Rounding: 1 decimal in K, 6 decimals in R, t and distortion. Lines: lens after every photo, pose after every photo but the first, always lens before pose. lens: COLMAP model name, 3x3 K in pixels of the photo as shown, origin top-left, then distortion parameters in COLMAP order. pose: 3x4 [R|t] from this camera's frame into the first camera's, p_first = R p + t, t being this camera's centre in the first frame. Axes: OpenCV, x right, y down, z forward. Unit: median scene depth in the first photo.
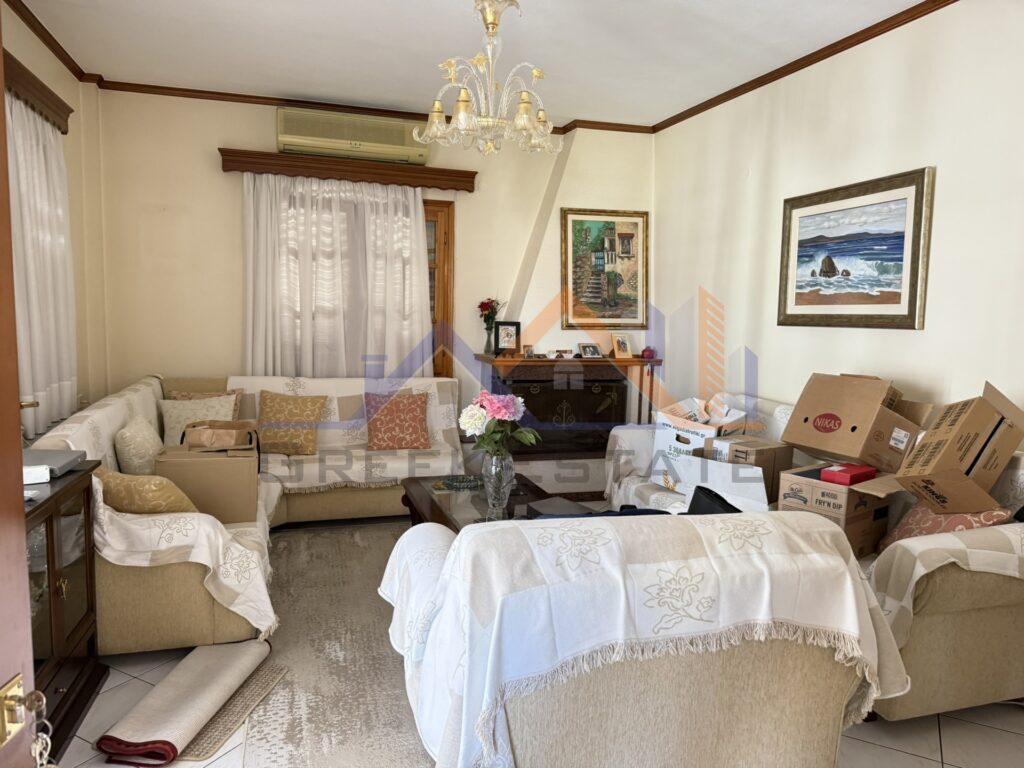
lens RADIAL K [[707.2, 0, 504.5], [0, 707.2, 383.1], [0, 0, 1]] dist [0.087560, -0.137878]
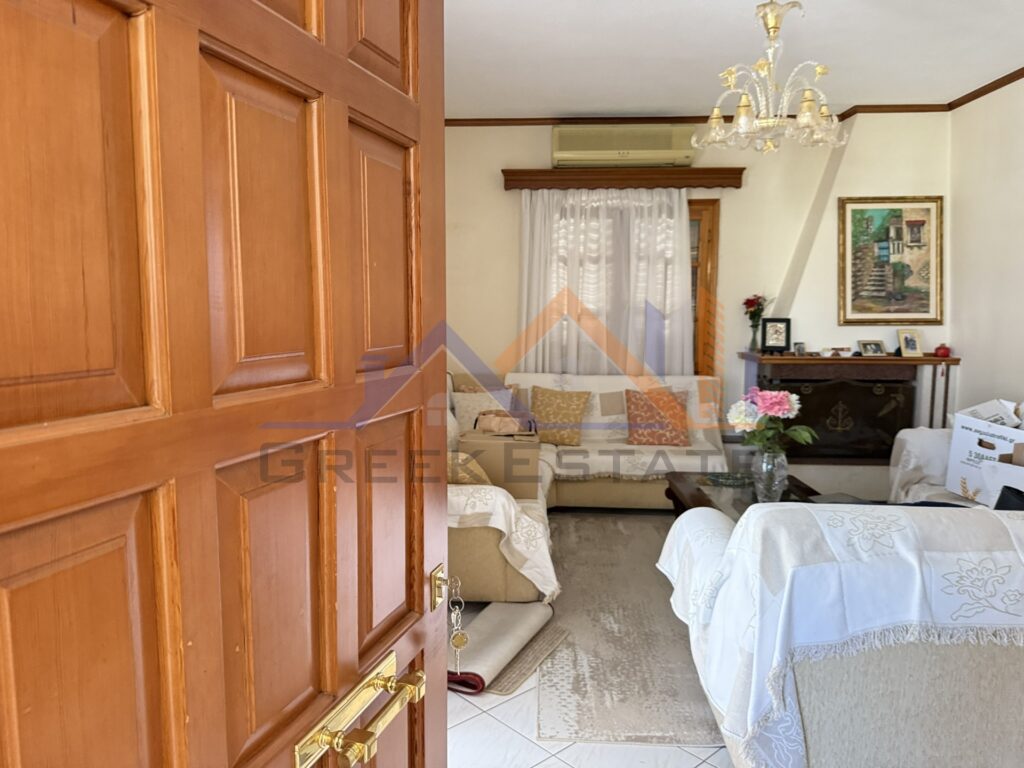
lens RADIAL K [[725.4, 0, 492.2], [0, 725.4, 377.6], [0, 0, 1]] dist [0.090665, -0.139471]
pose [[0.941081, 0.010947, -0.338004, -0.028929], [-0.015613, 0.999817, -0.011090, 0.015118], [0.337821, 0.015714, 0.941079, -0.102761]]
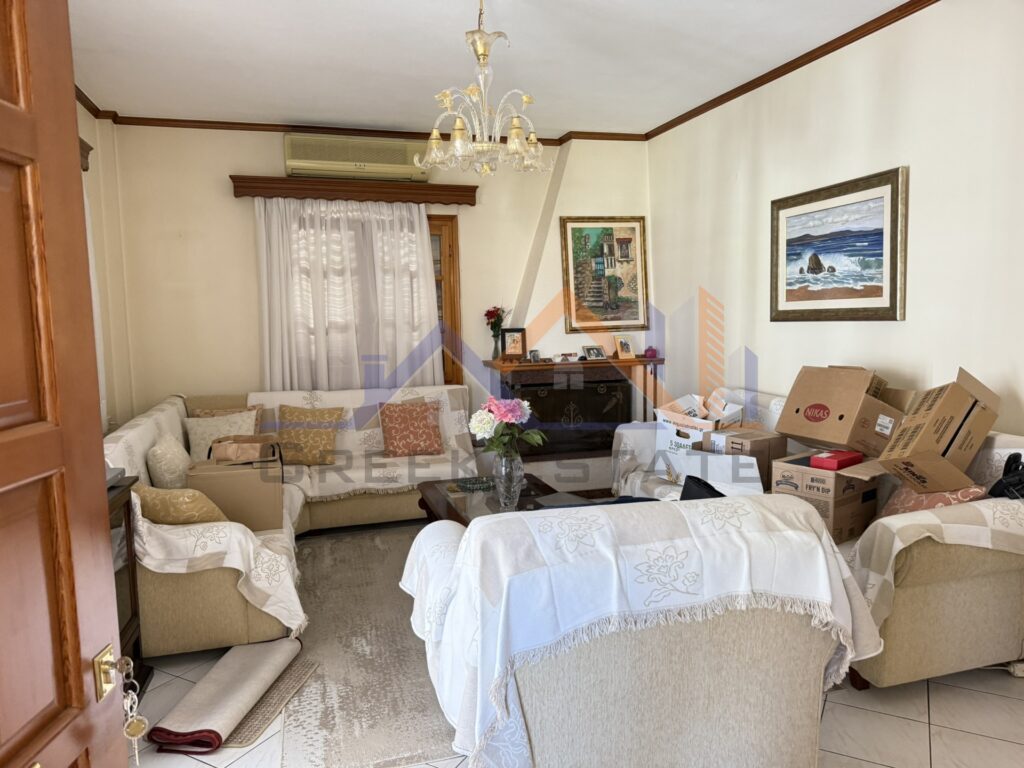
lens RADIAL K [[715.9, 0, 512.0], [0, 715.9, 384.0], [0, 0, 1]] dist [0.112708, -0.199004]
pose [[0.999008, -0.043341, -0.010191, 0.013707], [0.043303, 0.999054, -0.003911, -0.002038], [0.010351, 0.003465, 0.999940, -0.073608]]
